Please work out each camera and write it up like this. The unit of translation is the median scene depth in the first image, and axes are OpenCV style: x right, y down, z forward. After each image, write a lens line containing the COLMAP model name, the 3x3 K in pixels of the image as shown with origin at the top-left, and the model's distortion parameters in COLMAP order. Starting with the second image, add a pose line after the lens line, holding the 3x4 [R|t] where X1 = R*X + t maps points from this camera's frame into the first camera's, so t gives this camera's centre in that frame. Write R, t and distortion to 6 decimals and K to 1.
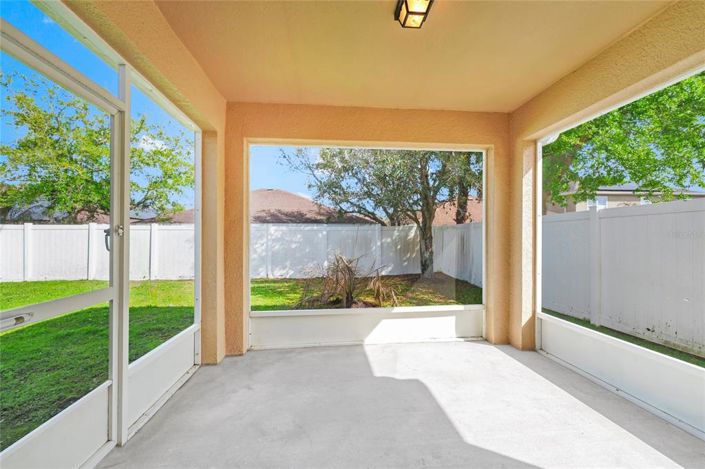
lens RADIAL K [[281.4, 0, 350.6], [0, 281.4, 234.8], [0, 0, 1]] dist [-0.001025, -0.000332]
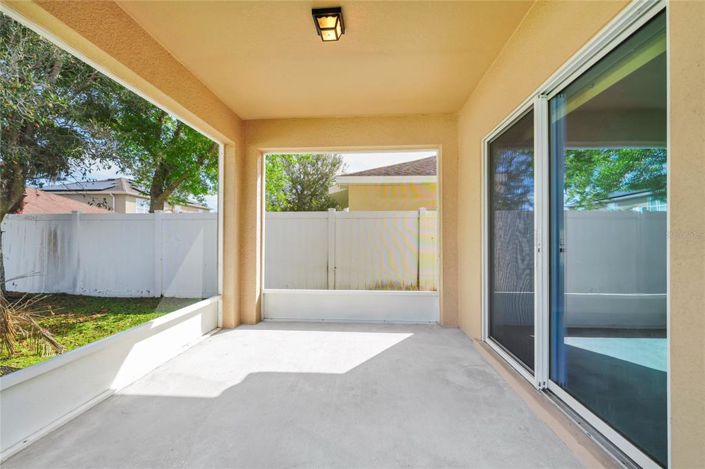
lens RADIAL K [[281.4, 0, 350.6], [0, 281.4, 234.8], [0, 0, 1]] dist [-0.001025, -0.000332]
pose [[0.160387, 0.017368, 0.986901, -0.506368], [-0.007426, 0.999838, -0.016389, 0.049405], [-0.987026, -0.004700, 0.160490, 0.407708]]
